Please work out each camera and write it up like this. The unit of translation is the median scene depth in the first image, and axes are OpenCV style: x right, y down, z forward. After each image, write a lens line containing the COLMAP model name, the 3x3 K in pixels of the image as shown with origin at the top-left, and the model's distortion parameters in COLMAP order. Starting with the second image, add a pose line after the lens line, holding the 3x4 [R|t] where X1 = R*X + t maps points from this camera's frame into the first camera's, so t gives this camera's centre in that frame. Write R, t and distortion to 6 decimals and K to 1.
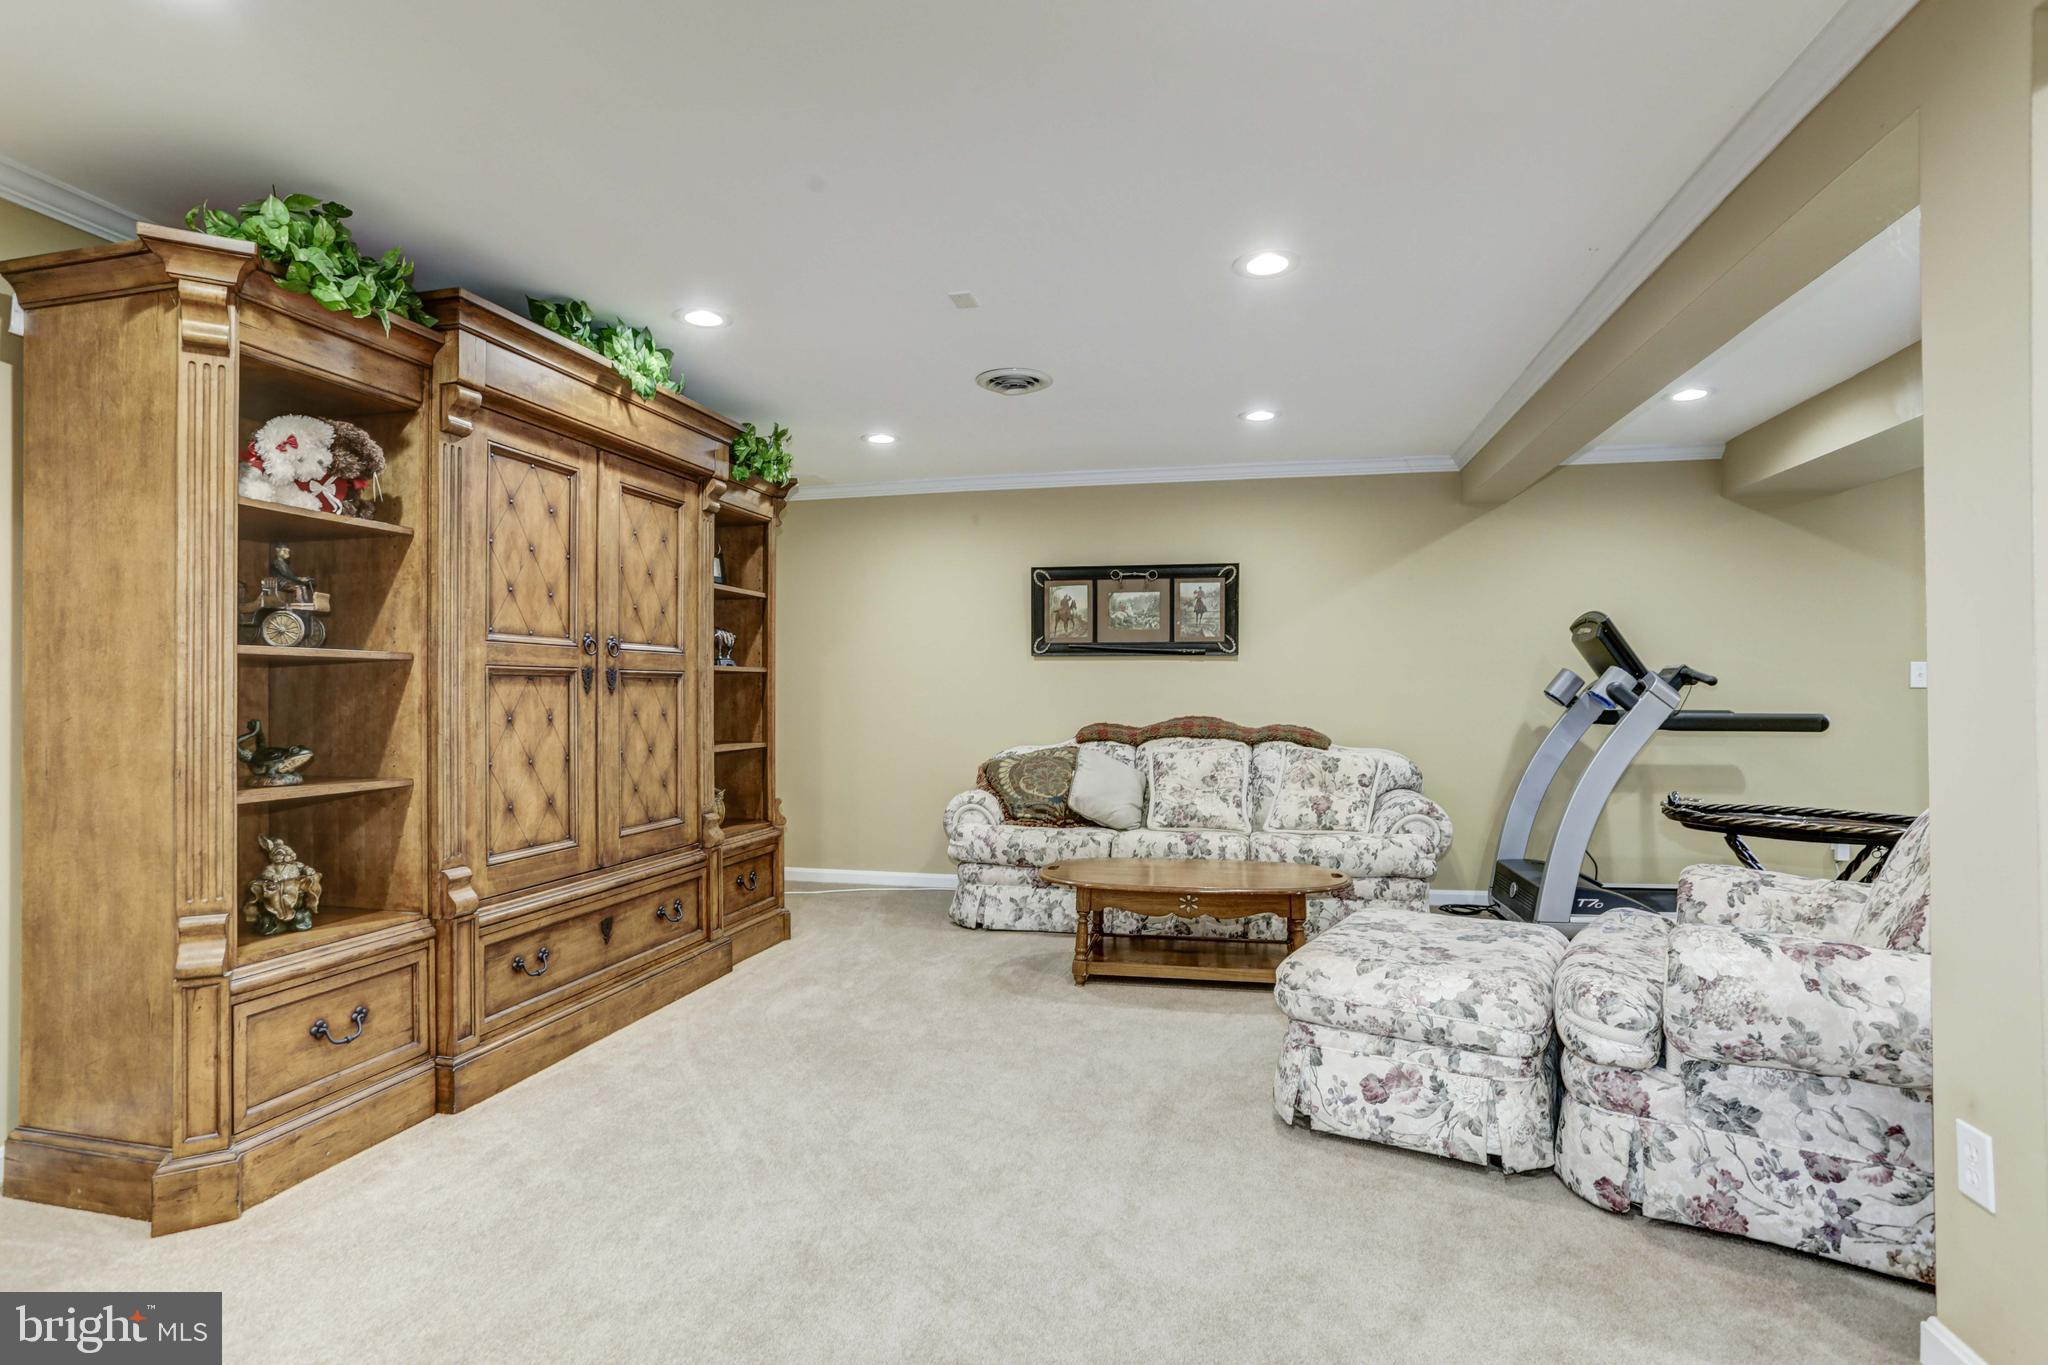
lens RADIAL K [[1007.8, 0, 1060.7], [0, 1007.8, 682.5], [0, 0, 1]] dist [-0.048779, 0.033123]
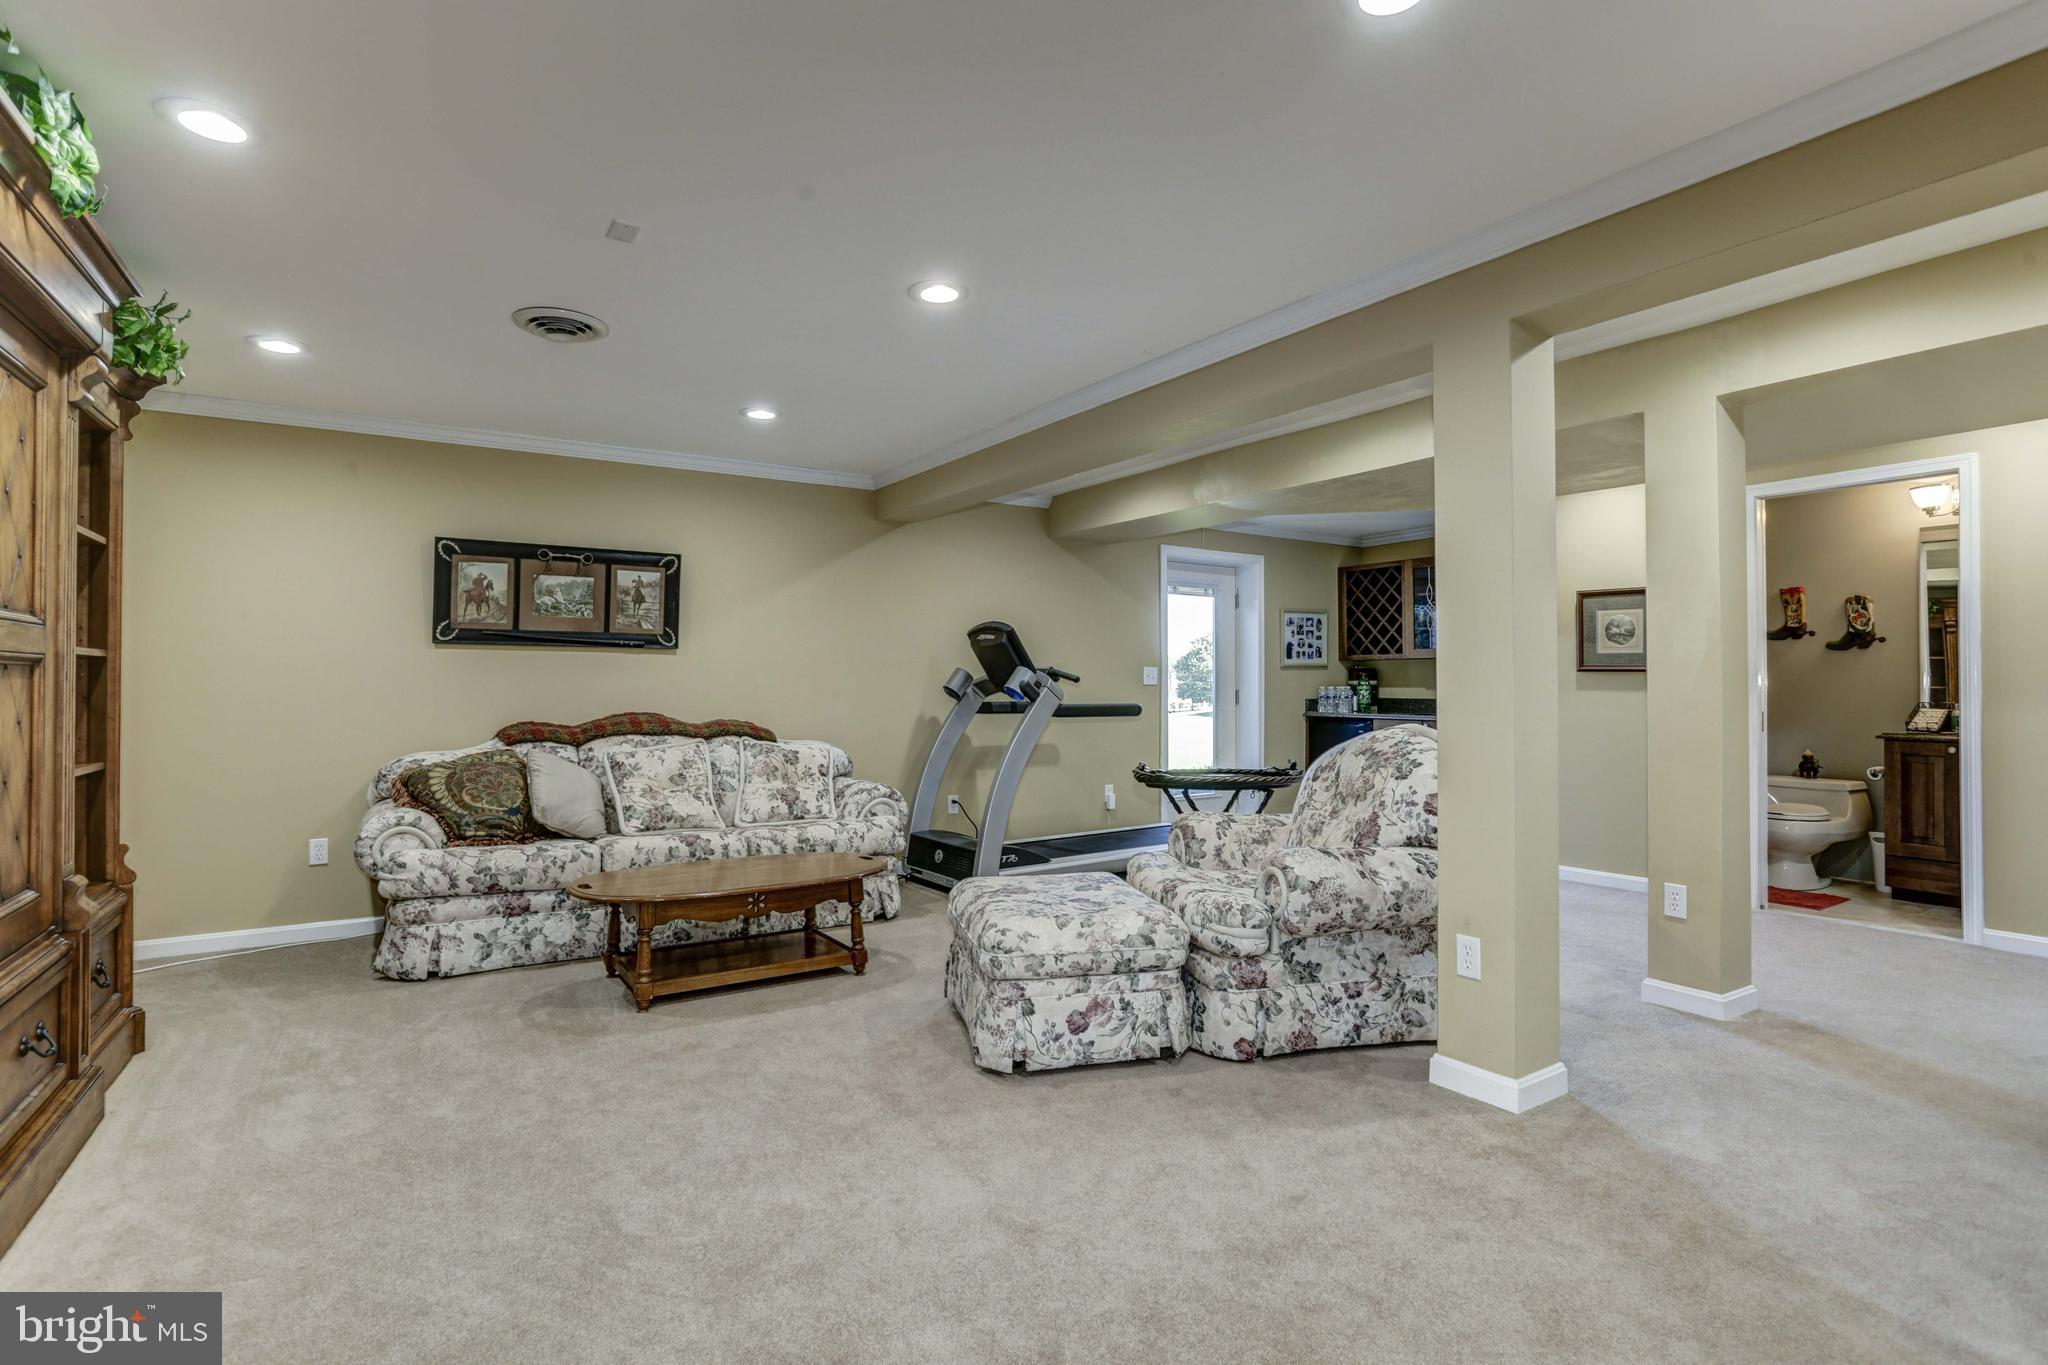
lens RADIAL K [[990.1, 0, 994.8], [0, 990.1, 673.0], [0, 0, 1]] dist [-0.079091, 0.053033]
pose [[0.712134, 0.010271, 0.701968, -0.337770], [-0.007642, 0.999947, -0.006878, 0.000226], [-0.702002, -0.000466, 0.712175, 0.137820]]
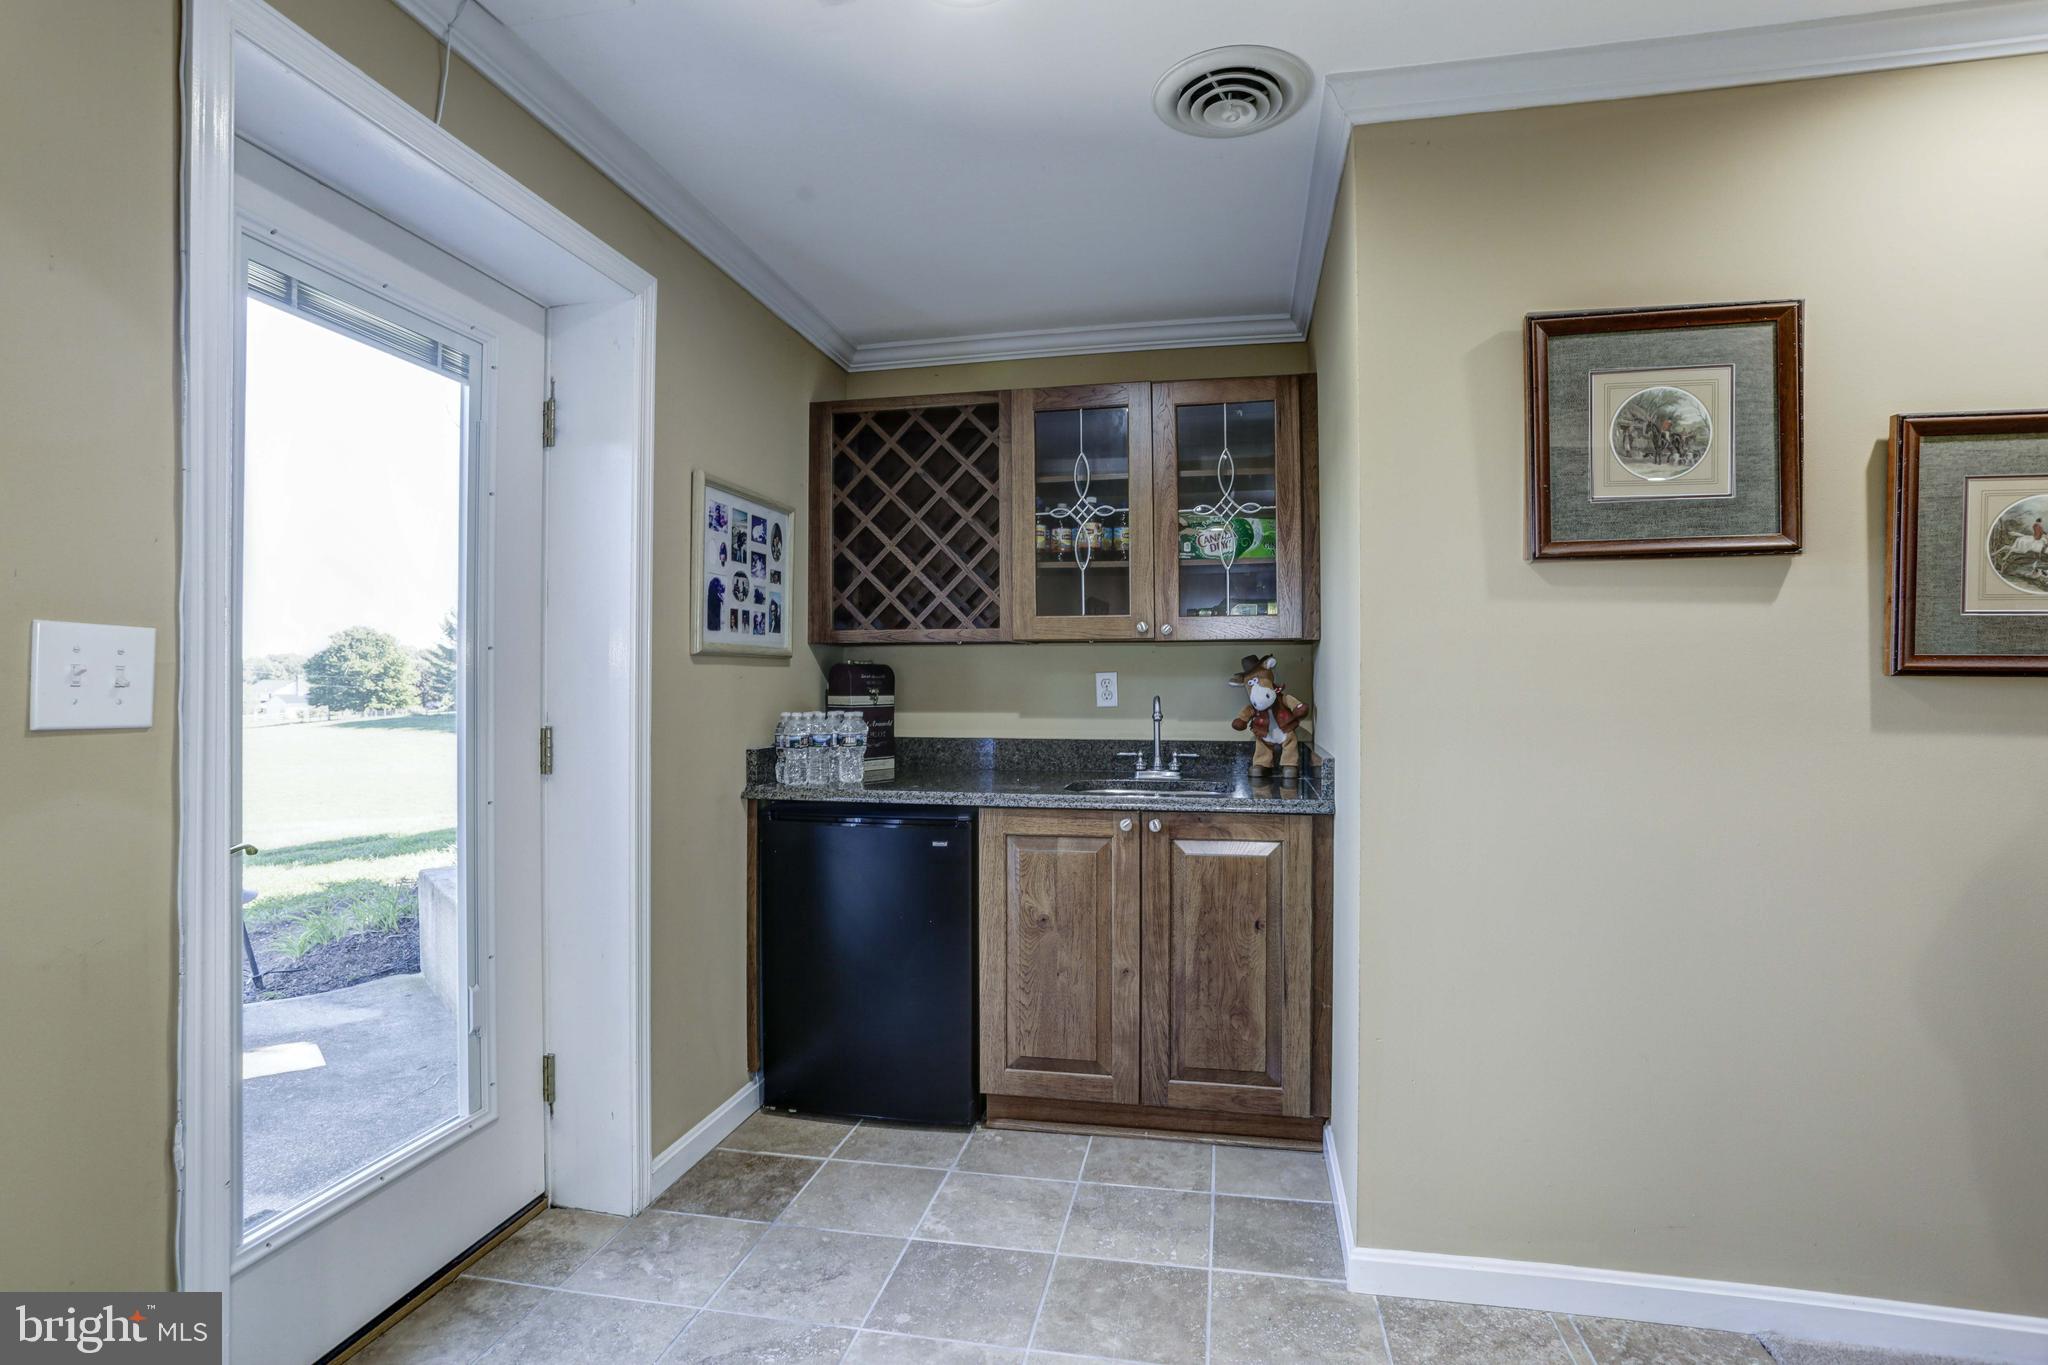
lens RADIAL K [[1006.3, 0, 1052.5], [0, 1006.3, 696.1], [0, 0, 1]] dist [-0.047763, 0.021144]
pose [[-0.028873, -0.001568, 0.999582, 0.708147], [-0.008761, 0.999961, 0.001316, -0.005270], [-0.999545, -0.008720, -0.028886, 0.857667]]
